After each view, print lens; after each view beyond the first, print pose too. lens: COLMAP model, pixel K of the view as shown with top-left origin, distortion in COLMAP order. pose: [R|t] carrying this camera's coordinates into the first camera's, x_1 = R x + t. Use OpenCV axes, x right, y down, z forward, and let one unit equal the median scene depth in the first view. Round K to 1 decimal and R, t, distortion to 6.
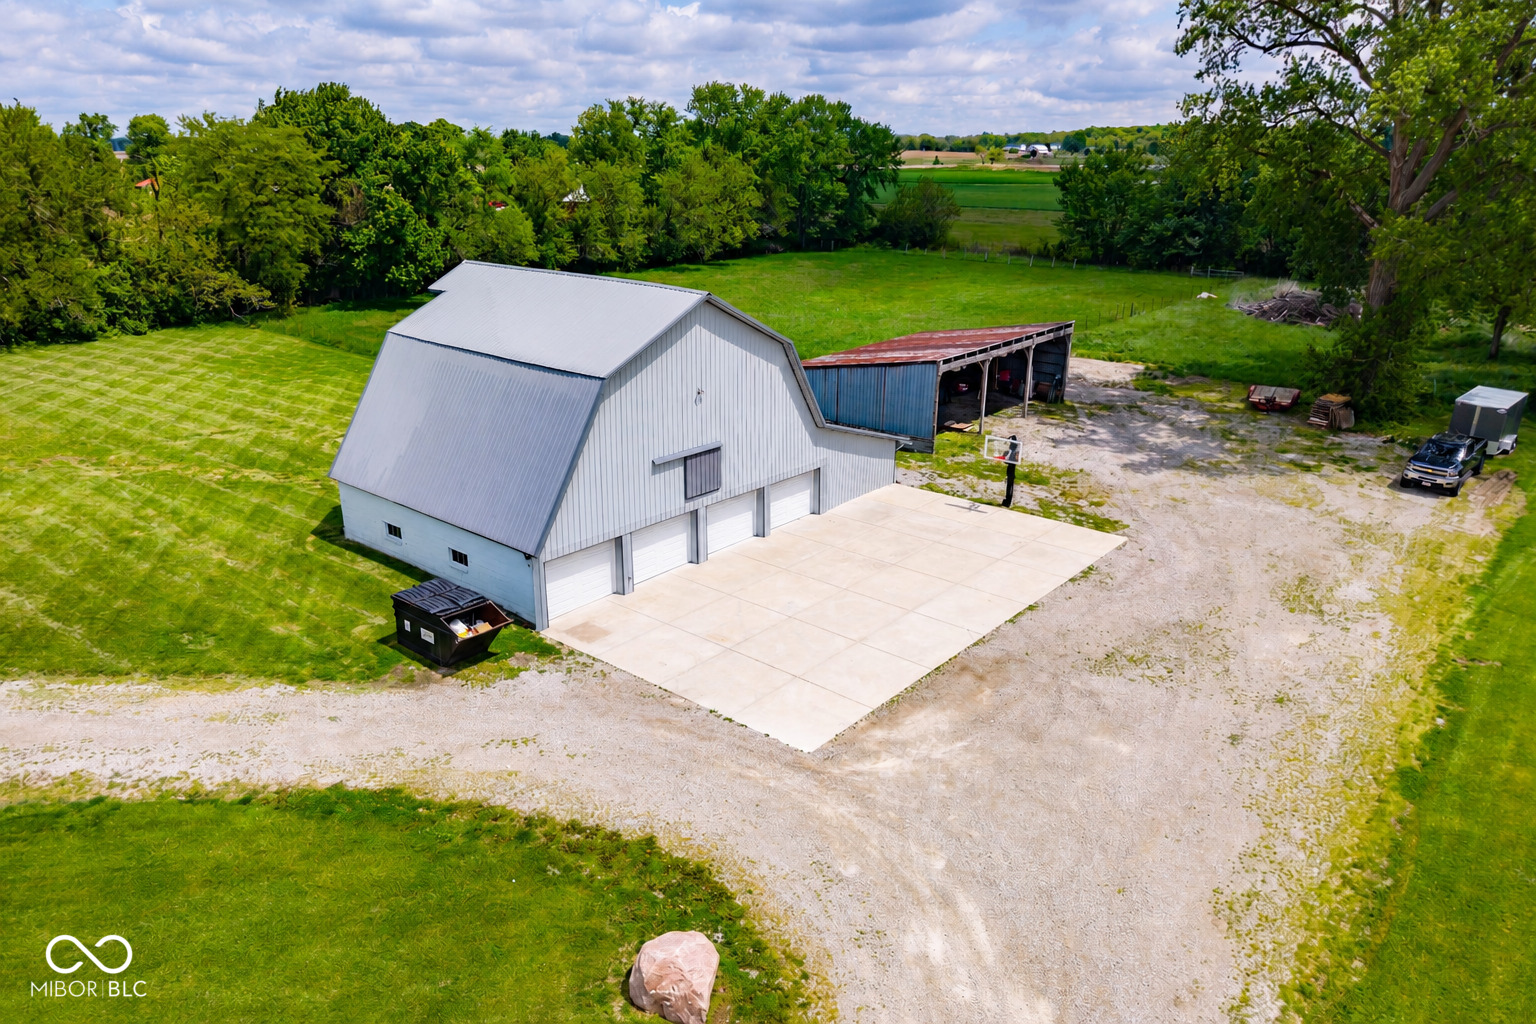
lens RADIAL K [[1028.8, 0, 768.0], [0, 1028.8, 512.0], [0, 0, 1]] dist [0.009618, -0.002325]
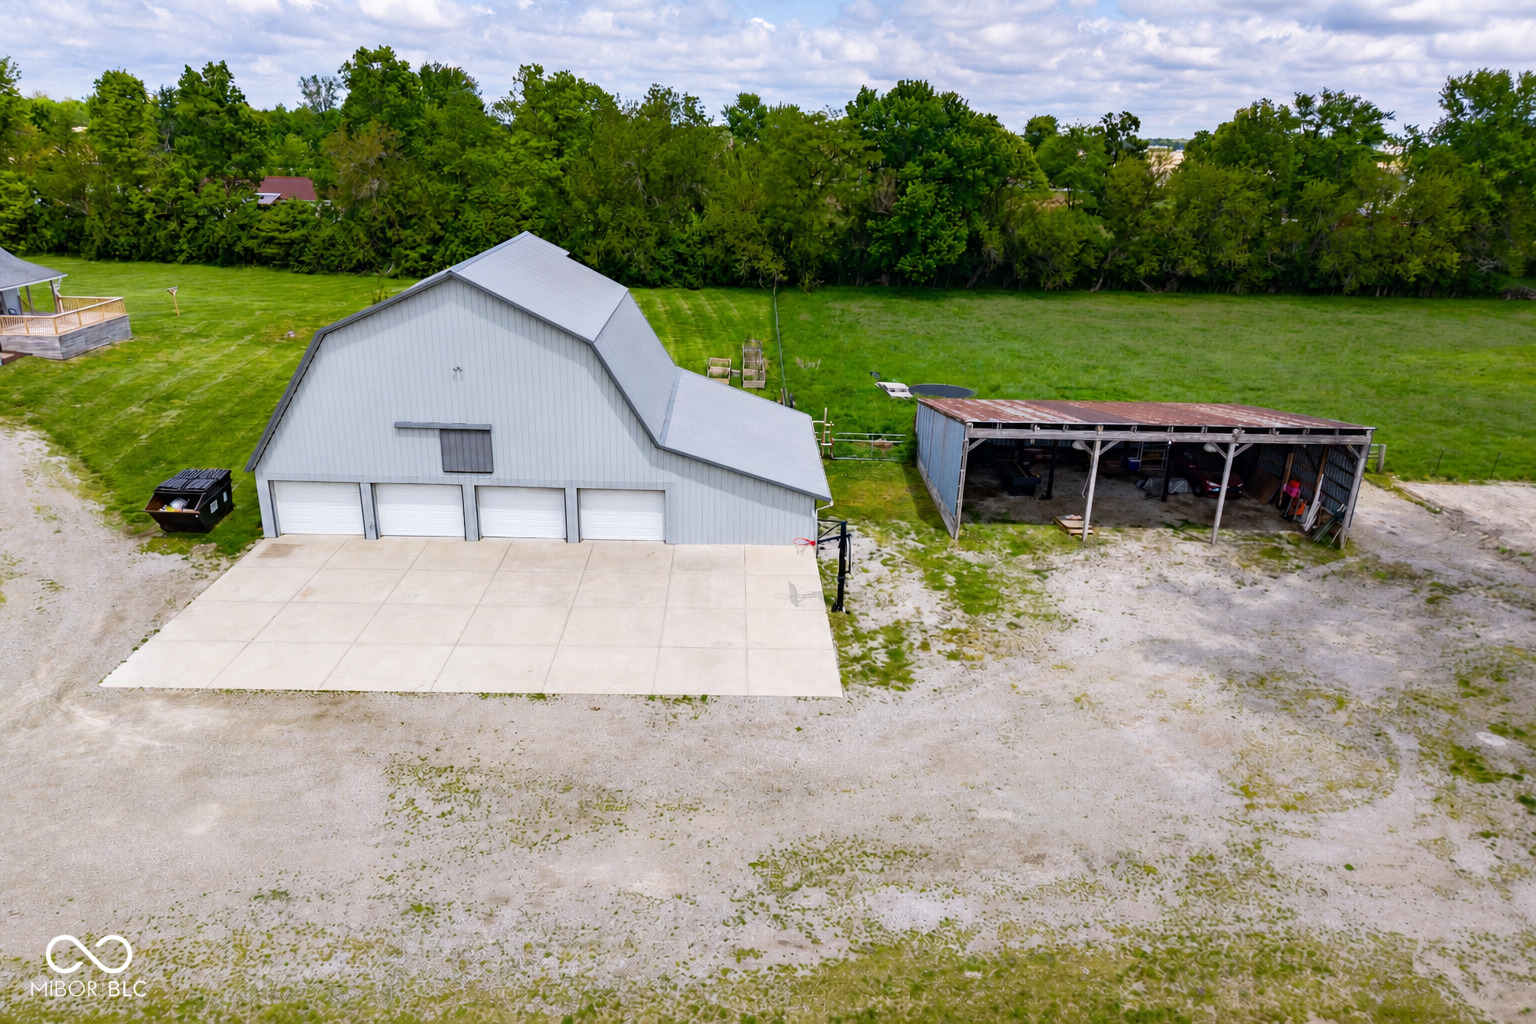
lens RADIAL K [[1028.8, 0, 768.0], [0, 1028.8, 512.0], [0, 0, 1]] dist [0.009618, -0.002325]
pose [[0.660905, 0.271930, -0.699471, 0.752532], [-0.274170, 0.955107, 0.112259, -0.155371], [0.698596, 0.117582, 0.705789, 0.447381]]
